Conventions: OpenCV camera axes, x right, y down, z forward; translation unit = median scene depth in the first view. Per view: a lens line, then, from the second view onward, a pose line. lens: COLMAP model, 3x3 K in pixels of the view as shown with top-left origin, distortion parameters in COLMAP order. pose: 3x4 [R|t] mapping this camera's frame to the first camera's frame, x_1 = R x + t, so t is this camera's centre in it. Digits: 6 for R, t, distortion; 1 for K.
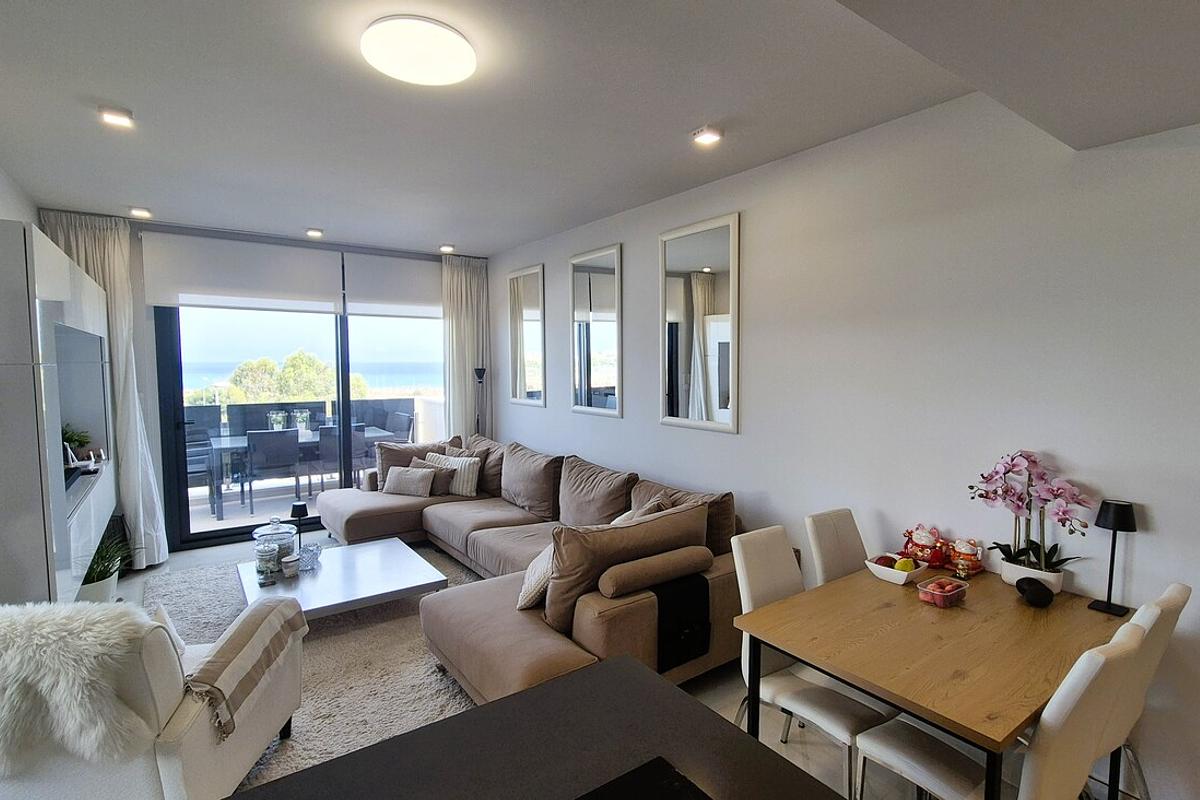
lens RADIAL K [[584.7, 0, 598.9], [0, 584.7, 403.9], [0, 0, 1]] dist [0.001382, 0.004581]
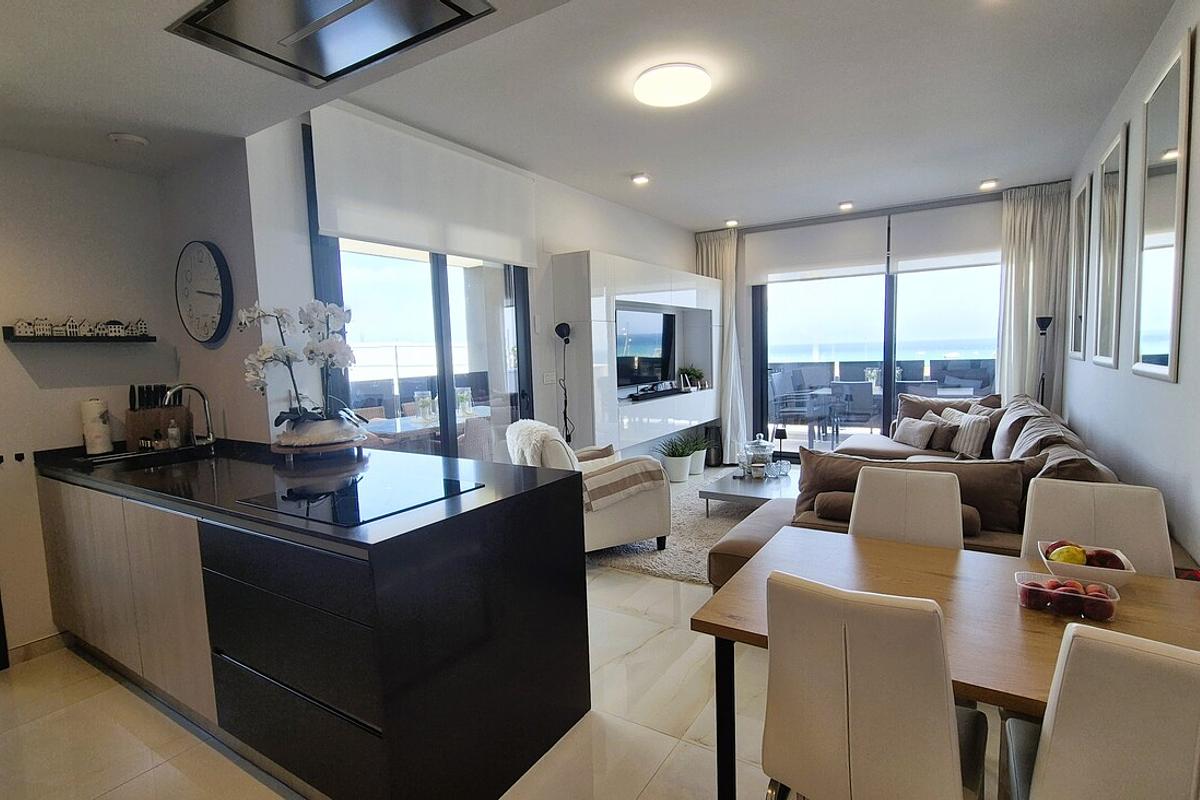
lens RADIAL K [[584.7, 0, 603.7], [0, 584.7, 402.2], [0, 0, 1]] dist [0.001382, 0.004581]
pose [[0.382233, 0.070957, -0.921337, 0.467665], [-0.036430, 0.997429, 0.061704, 0.043695], [0.923347, 0.009979, 0.383836, 0.137694]]
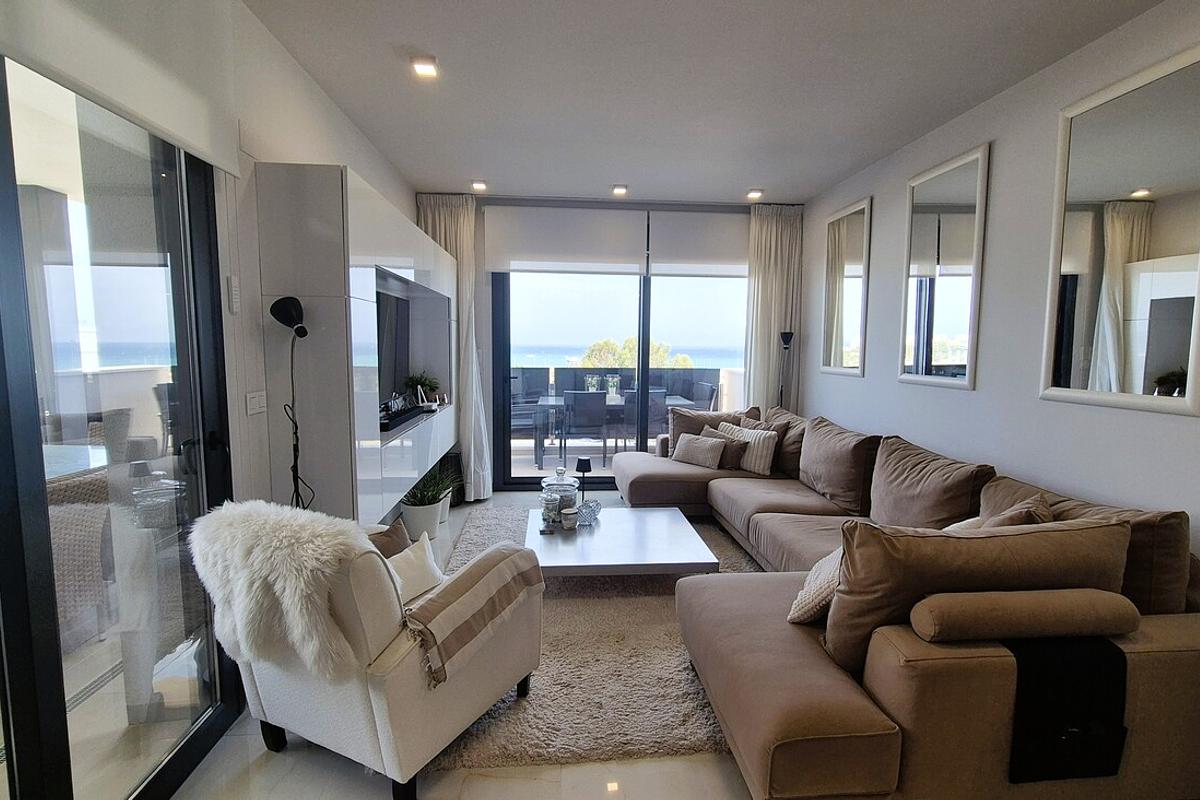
lens RADIAL K [[584.7, 0, 605.3], [0, 584.7, 404.6], [0, 0, 1]] dist [0.001382, 0.004581]
pose [[0.862465, 0.060551, -0.502482, 0.011612], [-0.046596, 0.998101, 0.040298, 0.034158], [0.503967, -0.011343, 0.863648, 0.147536]]
